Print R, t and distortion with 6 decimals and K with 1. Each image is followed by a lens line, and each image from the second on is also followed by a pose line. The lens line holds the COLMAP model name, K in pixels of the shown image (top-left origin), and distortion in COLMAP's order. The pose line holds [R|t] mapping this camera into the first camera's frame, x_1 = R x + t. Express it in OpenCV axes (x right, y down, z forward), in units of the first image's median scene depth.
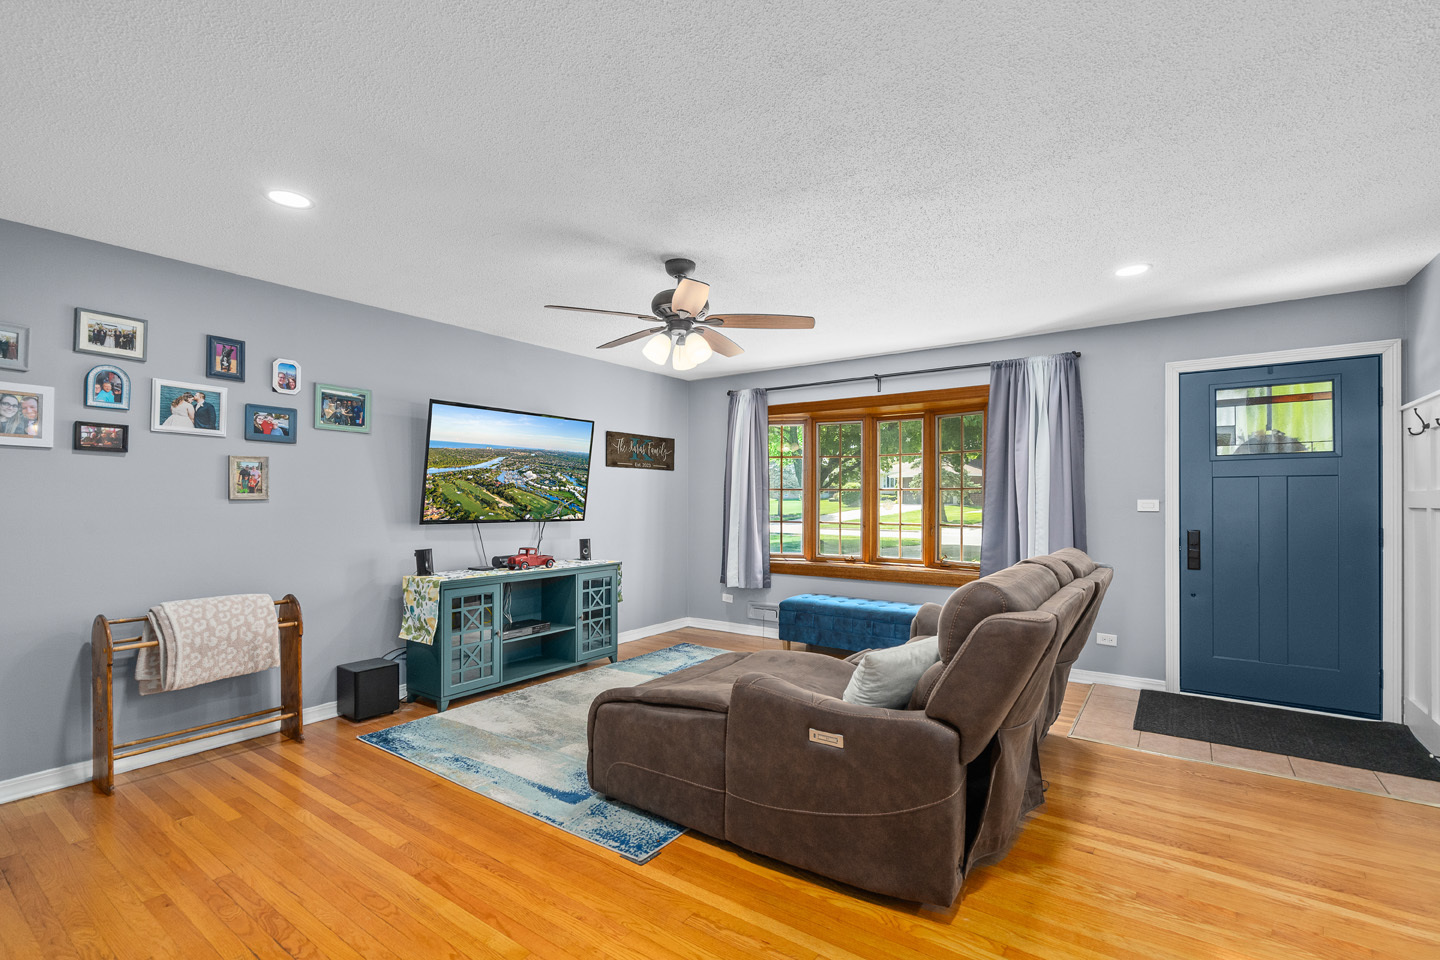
lens RADIAL K [[653.7, 0, 716.9], [0, 653.7, 489.2], [0, 0, 1]] dist [-0.014253, 0.000464]
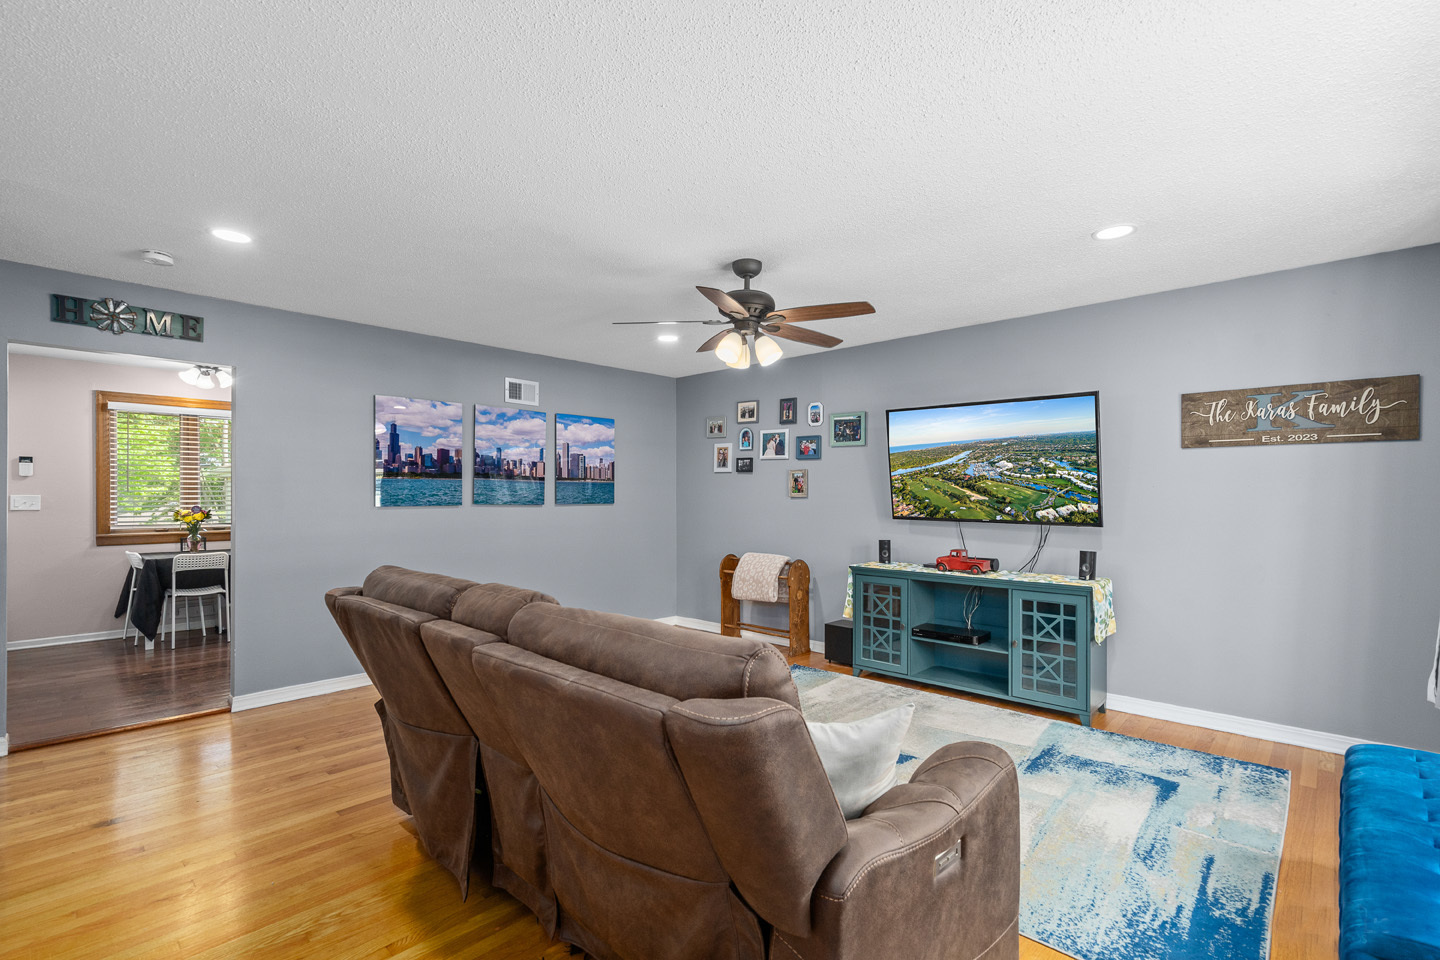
lens RADIAL K [[653.7, 0, 716.9], [0, 653.7, 489.2], [0, 0, 1]] dist [-0.014253, 0.000464]
pose [[-0.138288, -0.008029, -0.990360, 0.766324], [0.014219, 0.999848, -0.010092, 0.009029], [0.990290, -0.015478, -0.138152, 0.887721]]
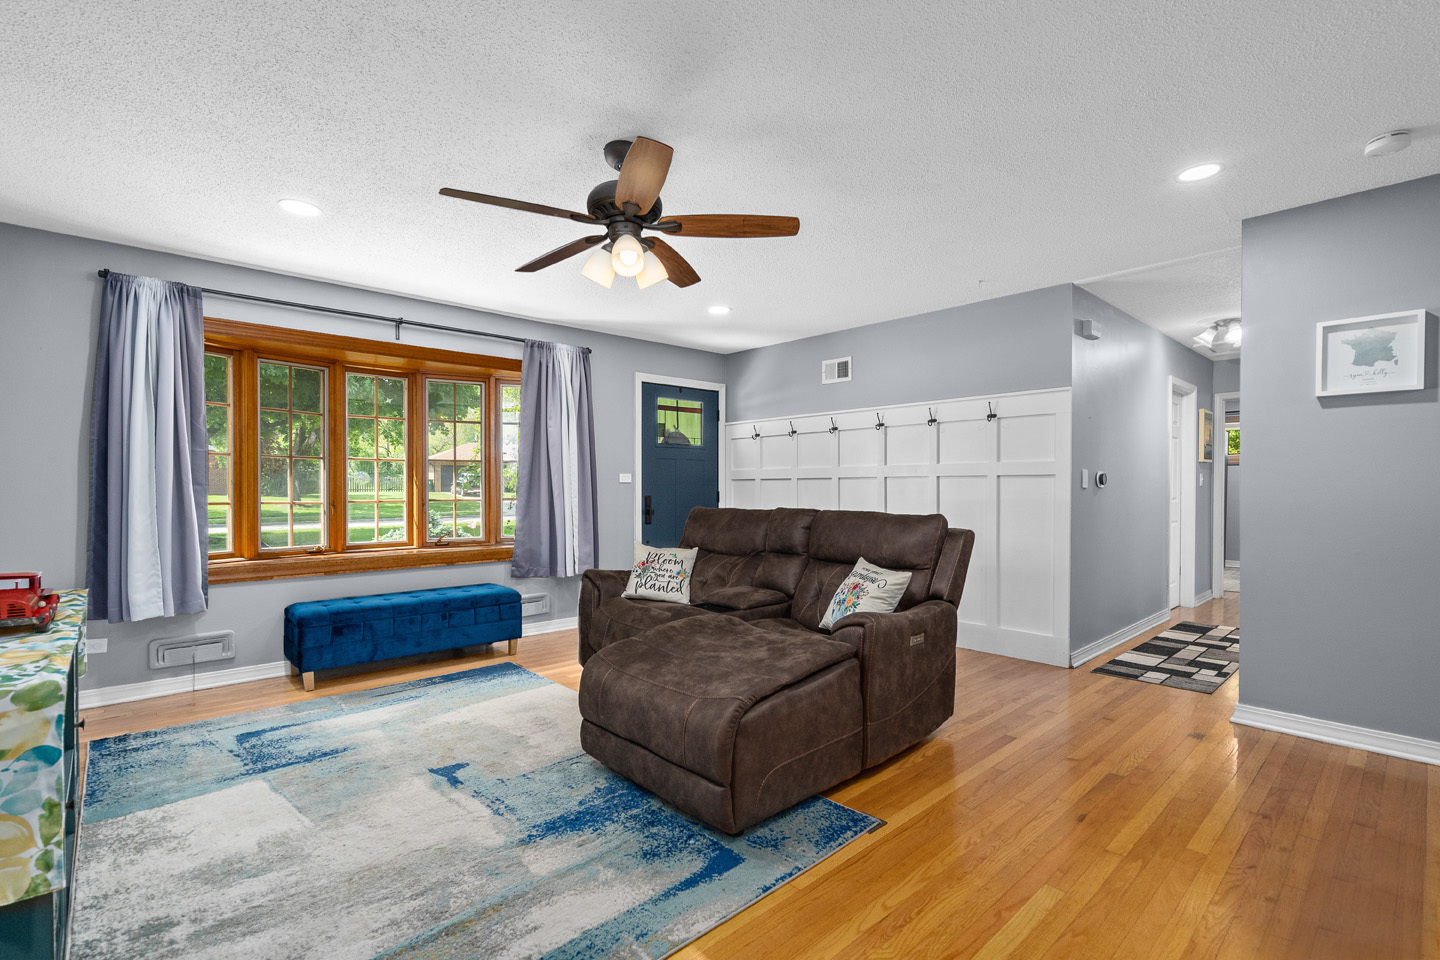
lens RADIAL K [[653.7, 0, 716.9], [0, 653.7, 489.2], [0, 0, 1]] dist [-0.014253, 0.000464]
pose [[0.206570, -0.005118, 0.978418, -0.641331], [-0.013426, 0.999877, 0.008065, 0.036941], [-0.978340, -0.014802, 0.206476, 0.595392]]
